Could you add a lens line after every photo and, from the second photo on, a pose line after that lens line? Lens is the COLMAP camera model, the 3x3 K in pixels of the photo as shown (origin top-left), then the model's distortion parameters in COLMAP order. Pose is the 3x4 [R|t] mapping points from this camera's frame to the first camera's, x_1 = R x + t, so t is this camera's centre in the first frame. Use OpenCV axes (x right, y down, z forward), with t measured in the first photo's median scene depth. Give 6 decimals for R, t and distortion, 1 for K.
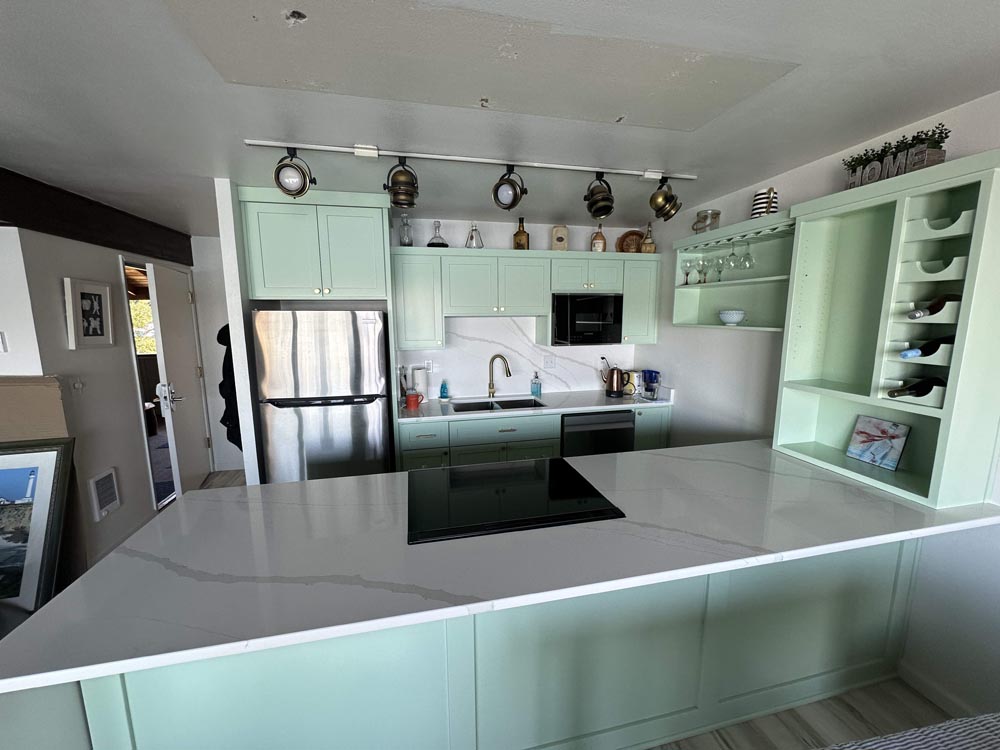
lens RADIAL K [[397.3, 0, 501.1], [0, 397.3, 370.7], [0, 0, 1]] dist [-0.002124, 0.000000]
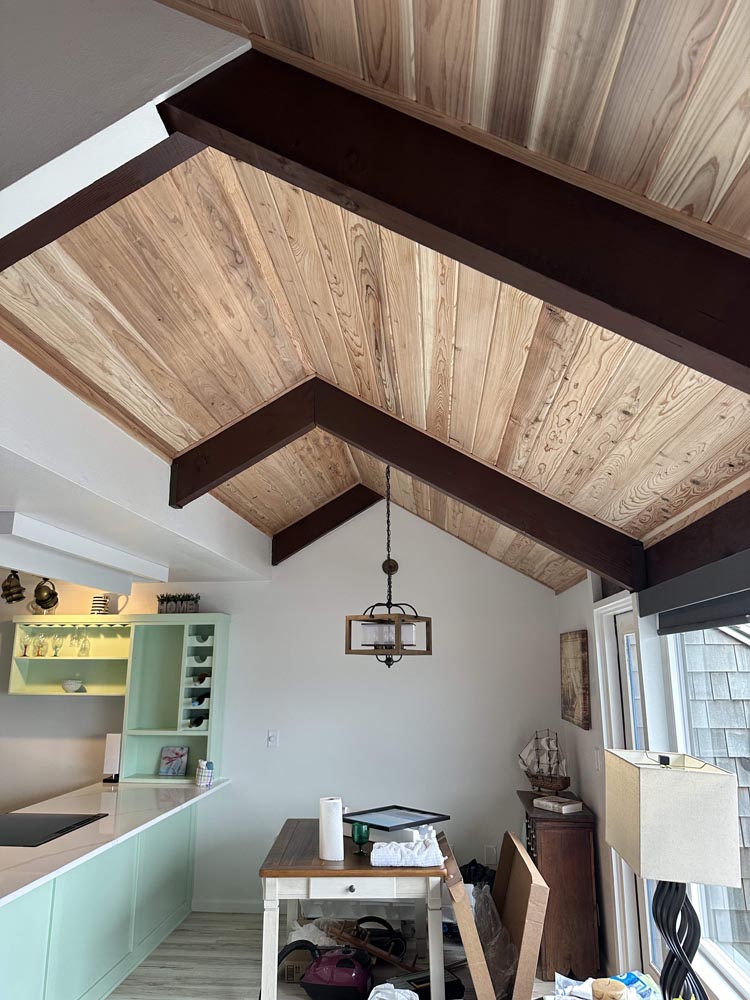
lens RADIAL K [[696.1, 0, 376.9], [0, 696.1, 500.0], [0, 0, 1]] dist [0.005898, 0.000660]
pose [[0.311455, 0.215449, 0.925515, -1.843372], [0.140677, 0.952773, -0.269135, 0.044273], [-0.939790, 0.214022, 0.266438, -0.868282]]
